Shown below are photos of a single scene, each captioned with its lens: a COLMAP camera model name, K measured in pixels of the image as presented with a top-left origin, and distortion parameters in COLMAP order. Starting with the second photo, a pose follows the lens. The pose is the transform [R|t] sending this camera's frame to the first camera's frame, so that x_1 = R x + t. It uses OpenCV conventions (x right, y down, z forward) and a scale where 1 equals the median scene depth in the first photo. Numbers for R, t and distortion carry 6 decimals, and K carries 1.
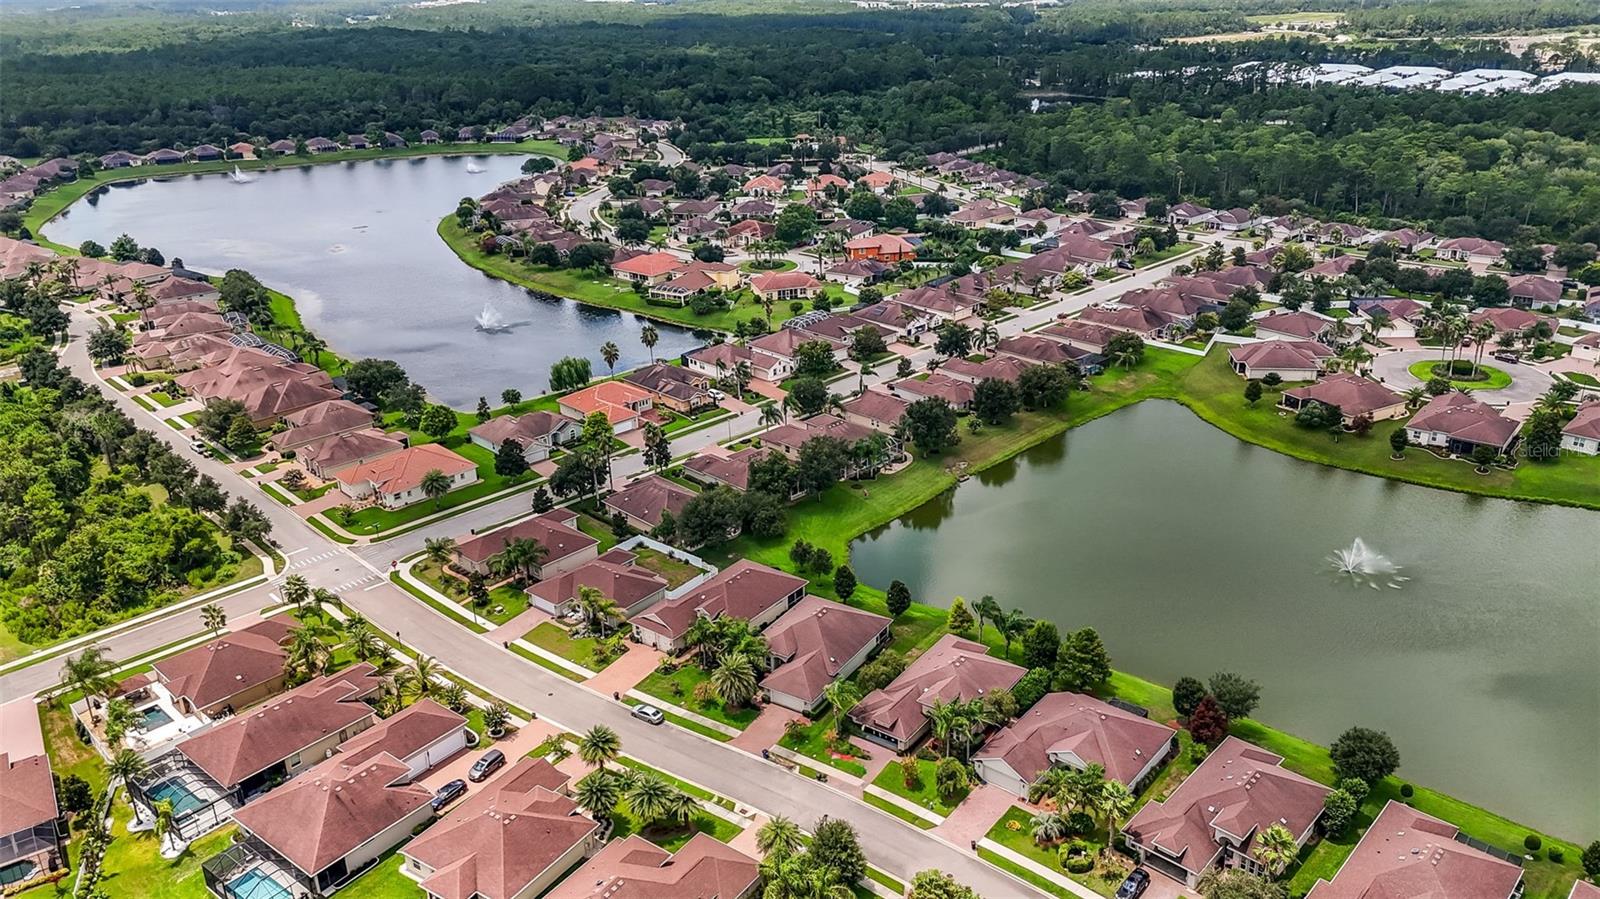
lens RADIAL K [[1221.9, 0, 800.0], [0, 1221.9, 449.5], [0, 0, 1]] dist [0.109214, -0.137534]
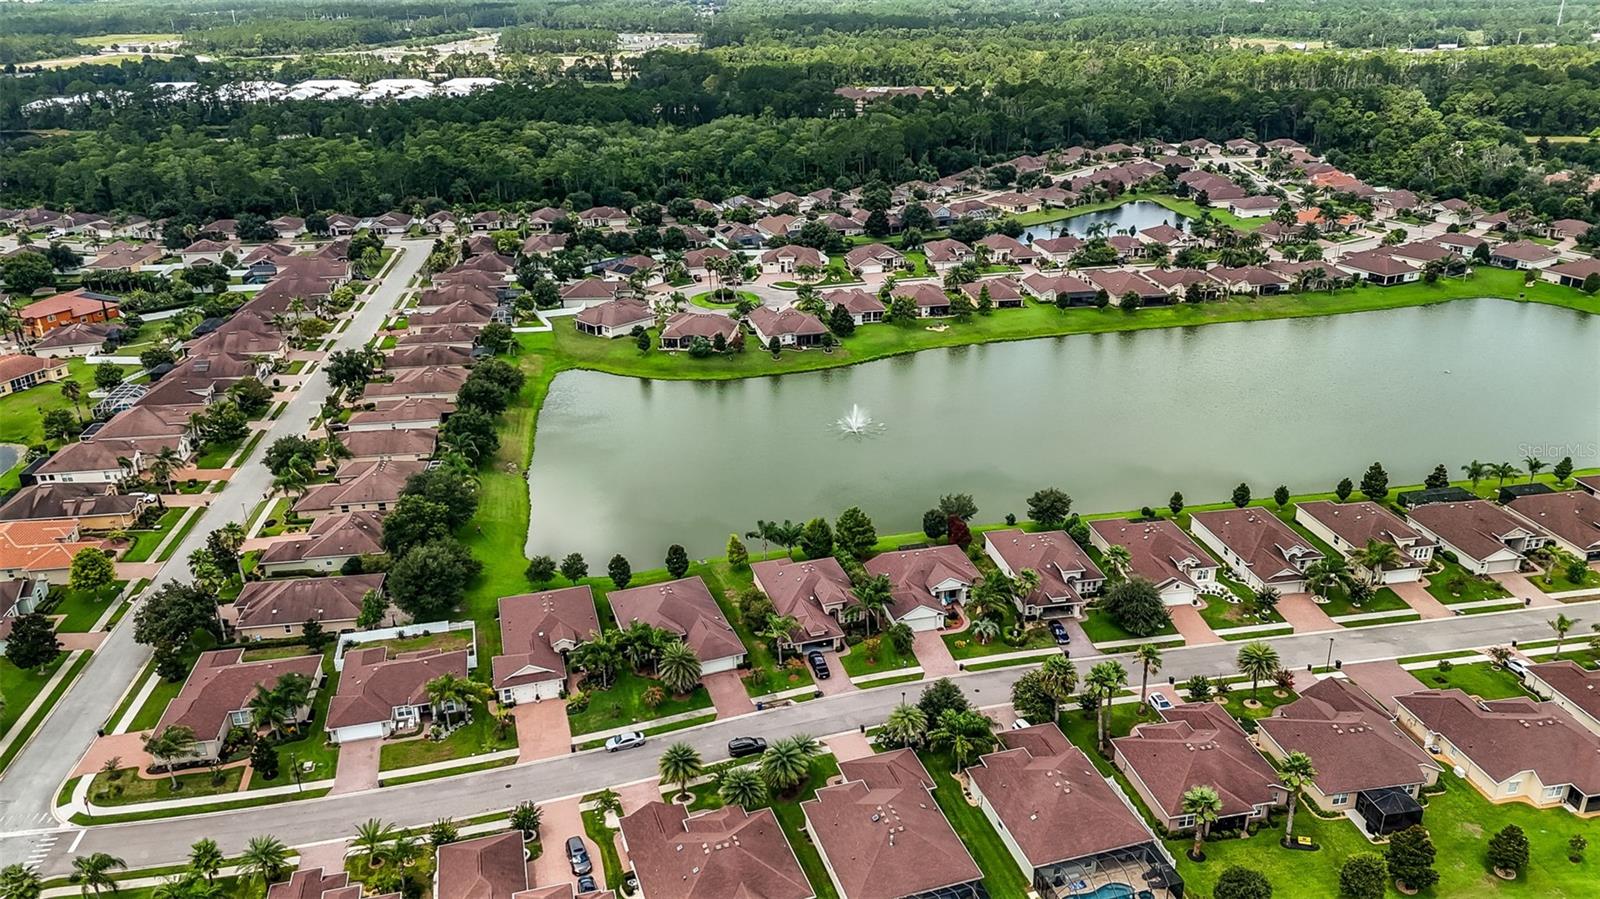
lens RADIAL K [[1221.9, 0, 800.0], [0, 1221.9, 449.5], [0, 0, 1]] dist [0.109214, -0.137534]
pose [[0.578920, -0.286718, 0.763311, -0.600448], [0.298879, 0.945599, 0.128510, -0.071195], [-0.758632, 0.153741, 0.633120, 0.209198]]
